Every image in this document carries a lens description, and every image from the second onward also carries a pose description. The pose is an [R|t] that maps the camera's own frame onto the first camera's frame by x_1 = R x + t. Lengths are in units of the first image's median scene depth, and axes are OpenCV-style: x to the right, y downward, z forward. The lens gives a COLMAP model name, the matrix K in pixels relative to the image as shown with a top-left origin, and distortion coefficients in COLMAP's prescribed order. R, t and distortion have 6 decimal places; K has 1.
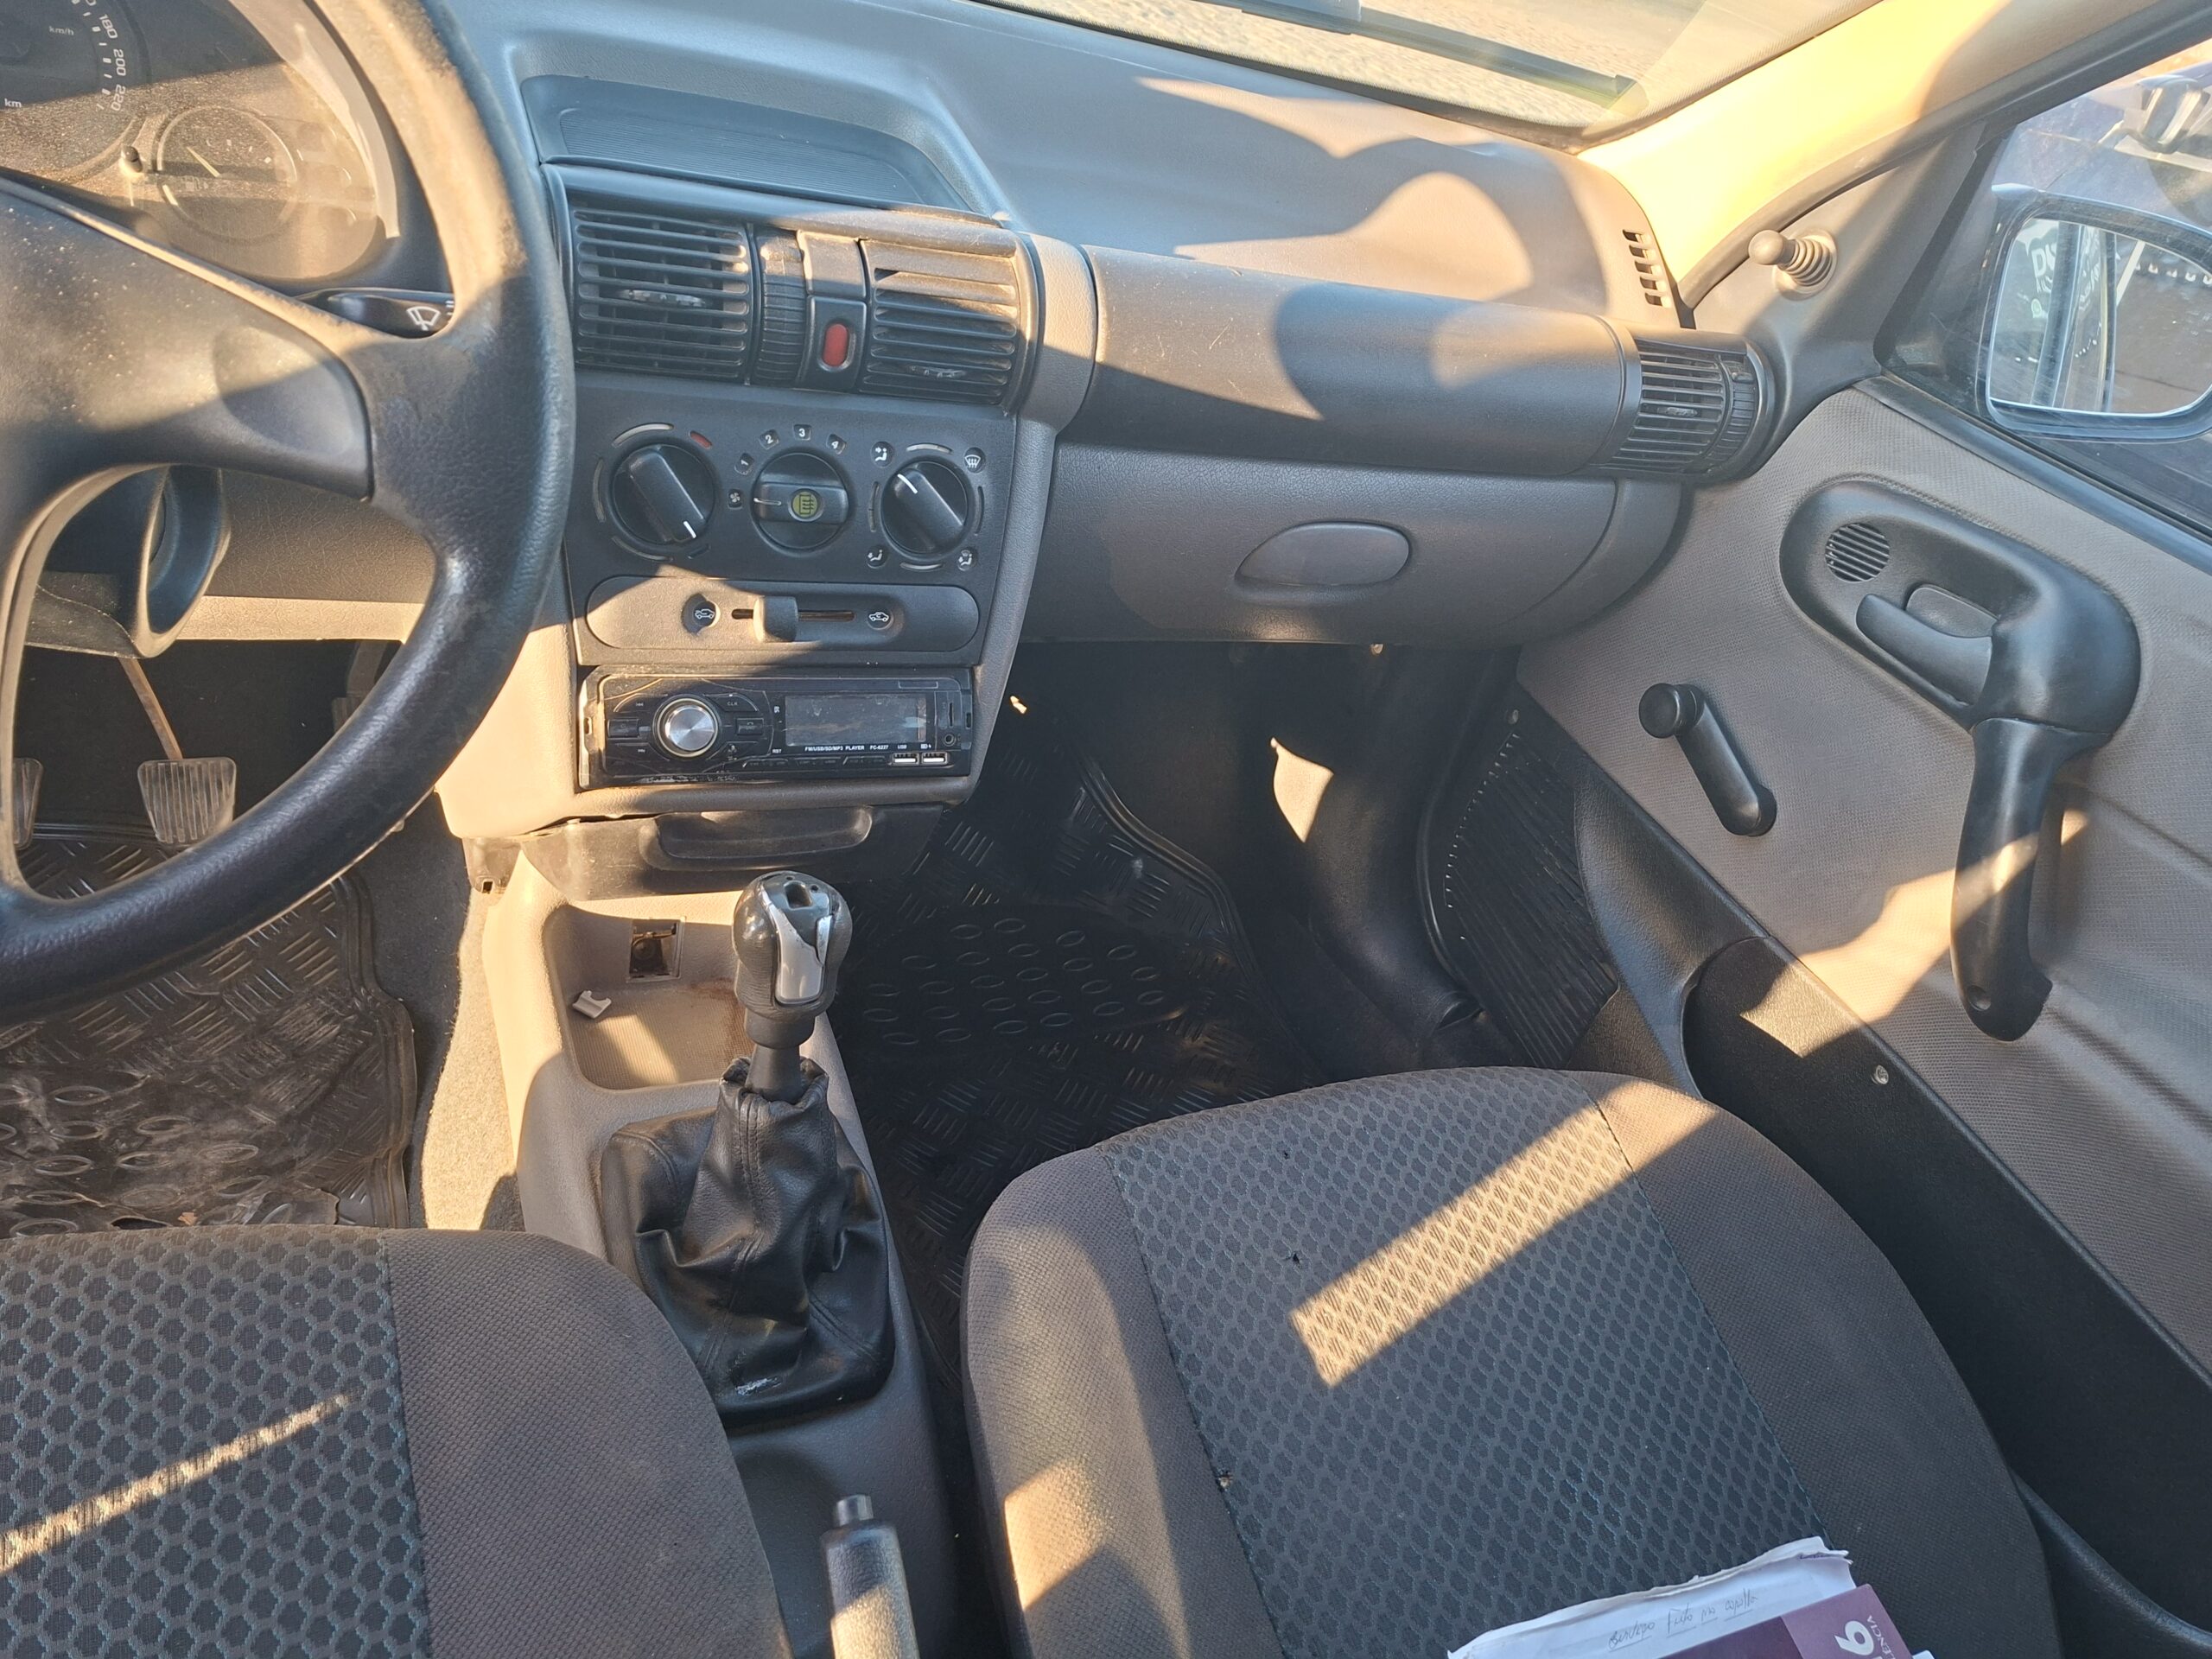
lens RADIAL K [[1556.1, 0, 1111.9], [0, 1556.1, 876.2], [0, 0, 1]] dist [0.047084, -0.037814]
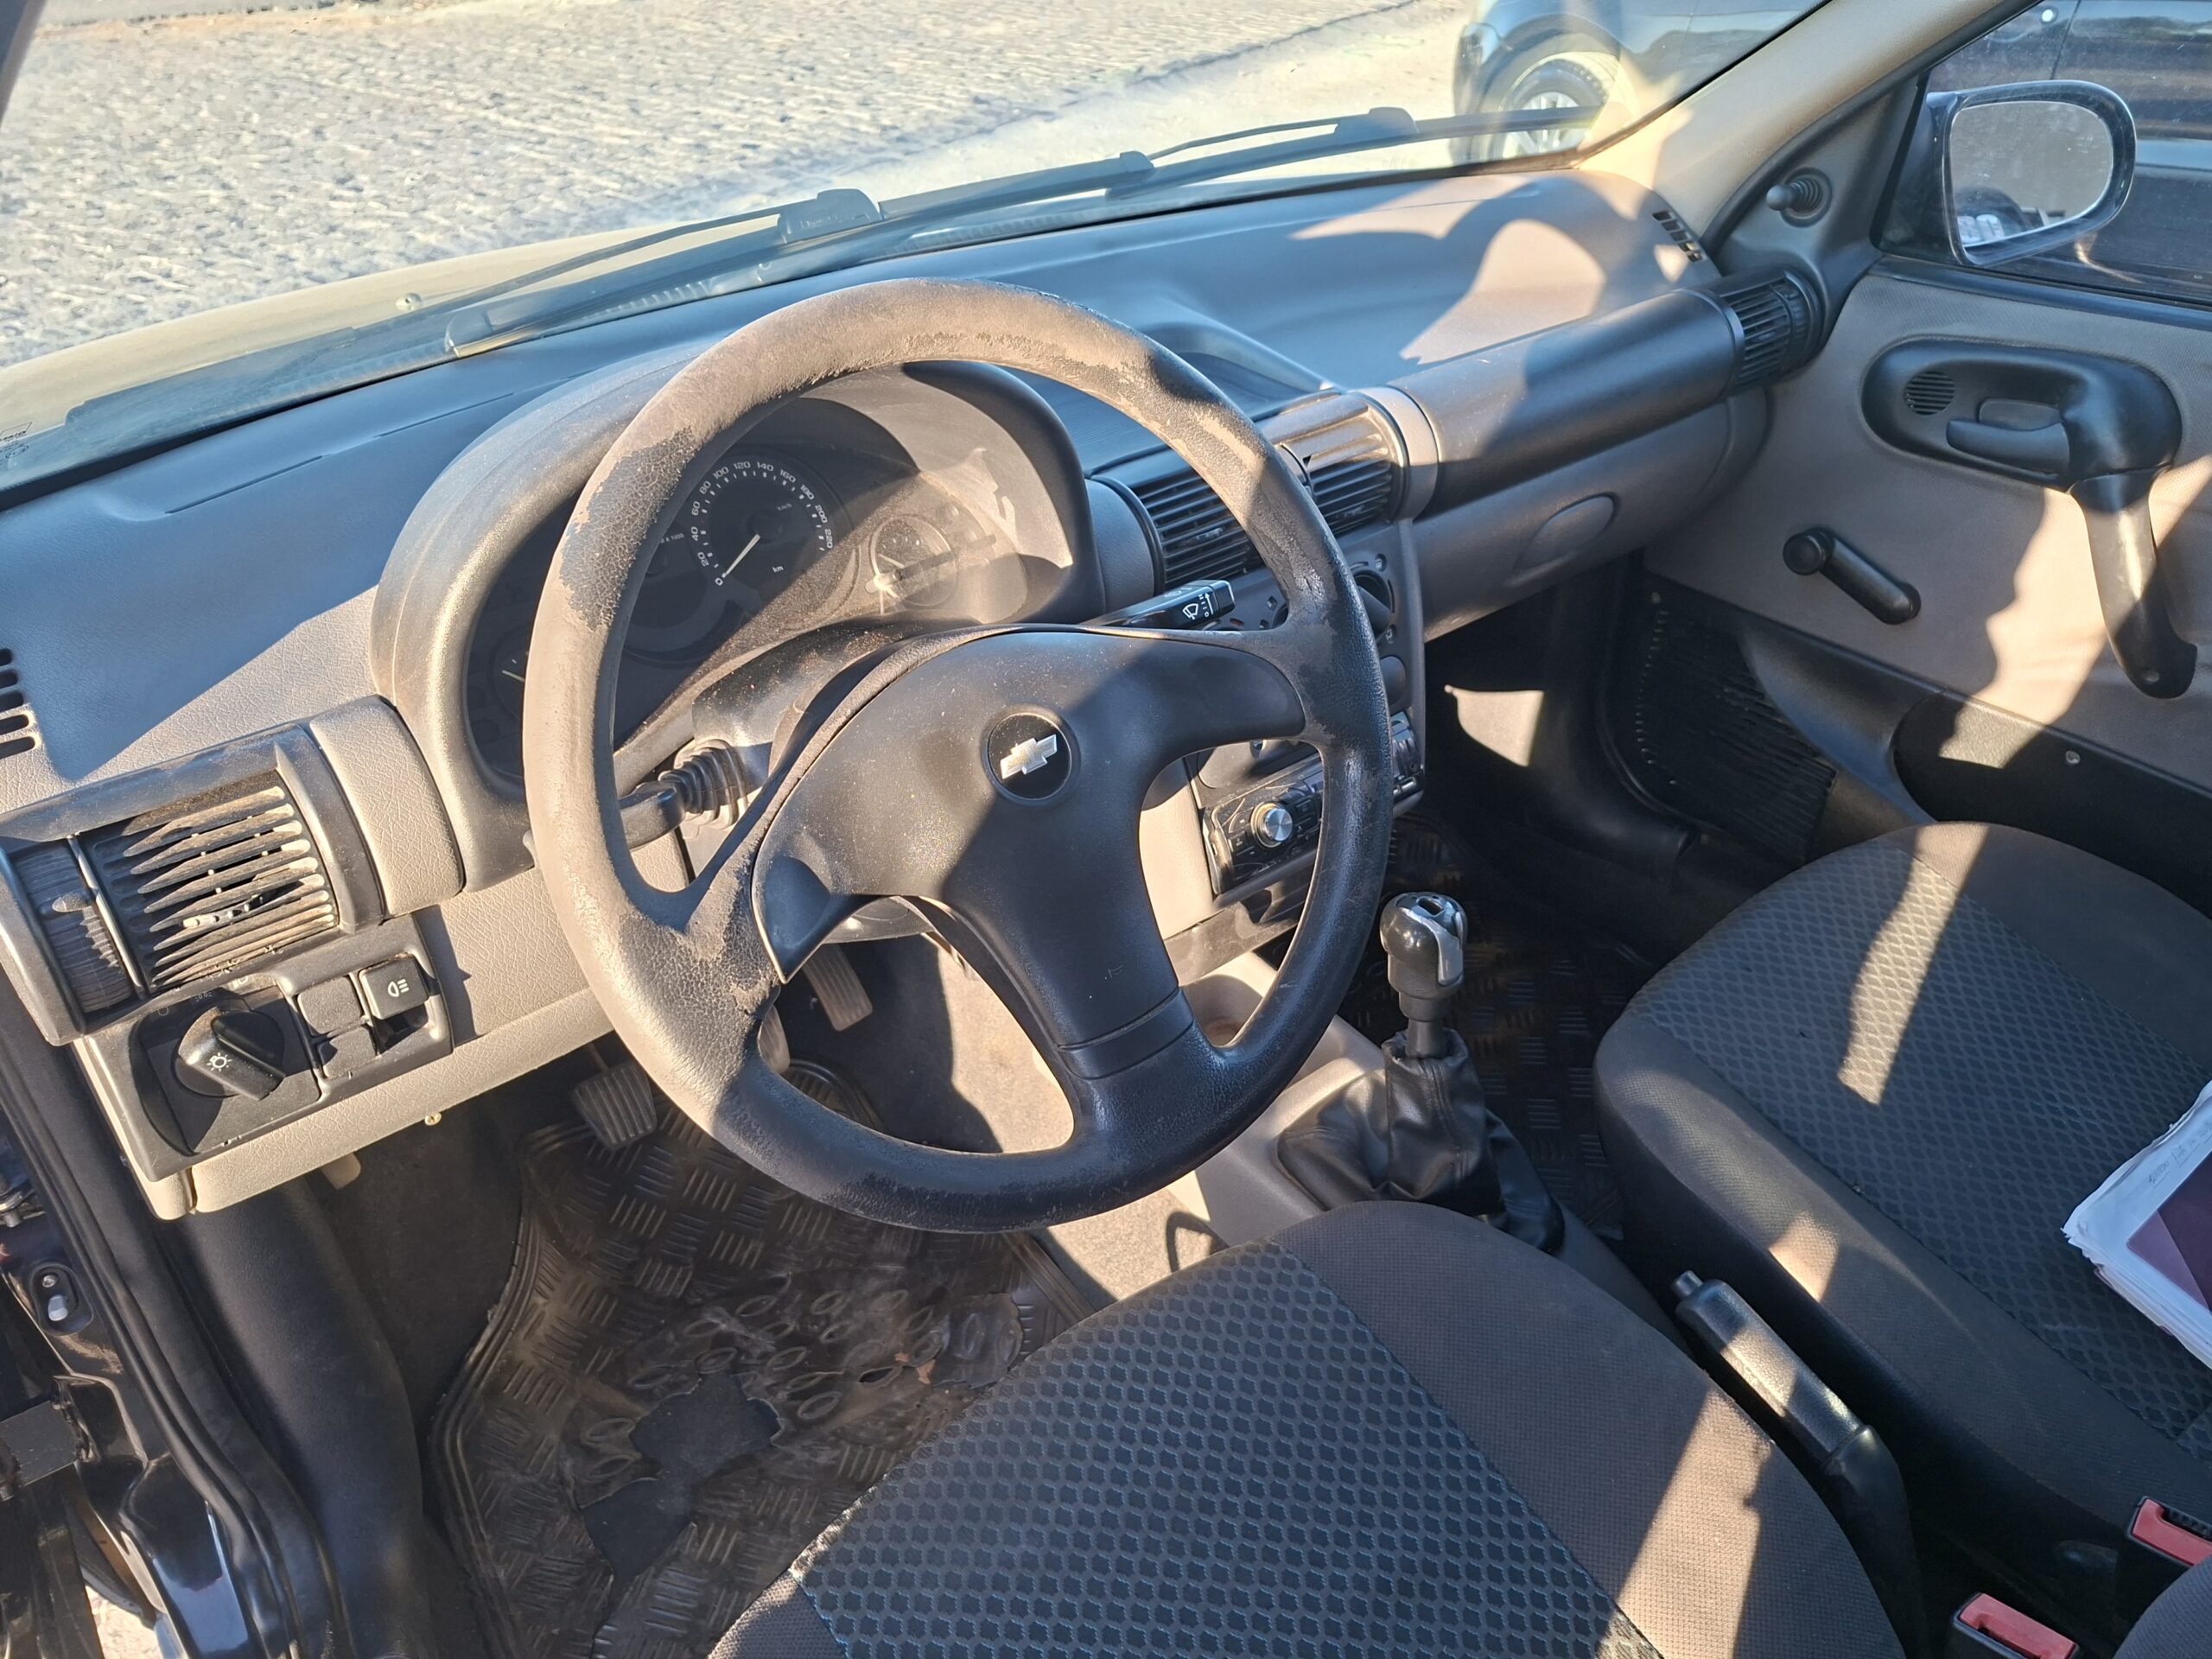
lens RADIAL K [[1556.1, 0, 1126.9], [0, 1556.1, 864.7], [0, 0, 1]] dist [0.047084, -0.037814]
pose [[0.927459, -0.363359, 0.088264, -0.501926], [0.362921, 0.931571, 0.021540, -0.134384], [-0.090051, 0.012055, 0.995864, -0.306769]]
